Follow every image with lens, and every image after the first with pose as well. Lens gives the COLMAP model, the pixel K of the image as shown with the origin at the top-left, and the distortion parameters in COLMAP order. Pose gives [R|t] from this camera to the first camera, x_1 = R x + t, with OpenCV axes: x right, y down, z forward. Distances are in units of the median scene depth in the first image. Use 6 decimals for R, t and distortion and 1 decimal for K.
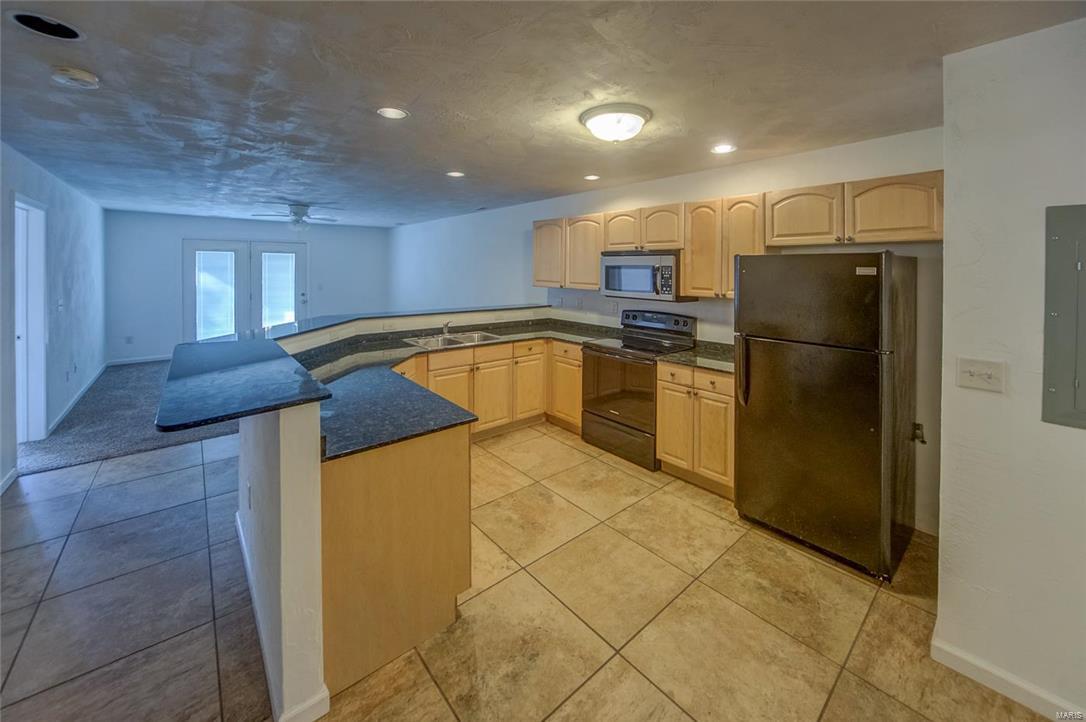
lens RADIAL K [[408.4, 0, 523.5], [0, 408.4, 264.1], [0, 0, 1]] dist [-0.005968, -0.000320]
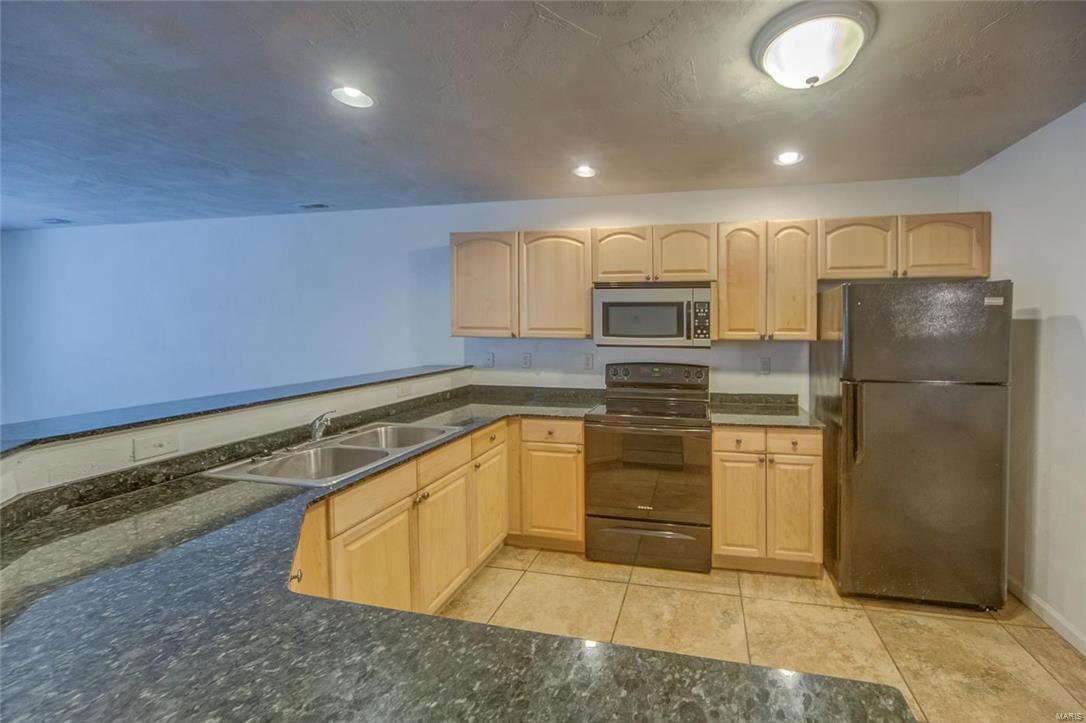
lens RADIAL K [[408.4, 0, 615.3], [0, 408.4, 337.9], [0, 0, 1]] dist [-0.005968, -0.000320]
pose [[0.763917, -0.018722, 0.645042, -0.270700], [-0.005462, 0.999356, 0.035474, 0.046163], [-0.645291, -0.030622, 0.763323, 0.512479]]
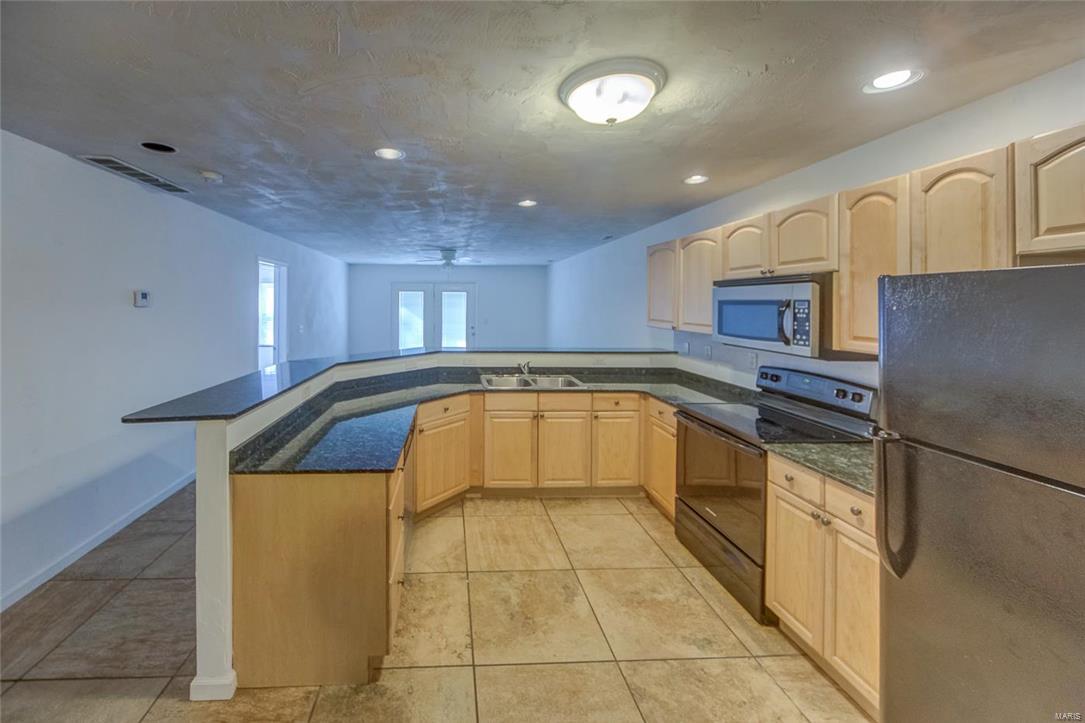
lens RADIAL K [[398.5, 0, 469.4], [0, 398.5, 297.5], [0, 0, 1]] dist [-0.010896, 0.000900]
pose [[0.802958, -0.011486, -0.595925, 0.302244], [0.005592, 0.999915, -0.011738, 0.005370], [0.596010, 0.006092, 0.802954, 0.218685]]
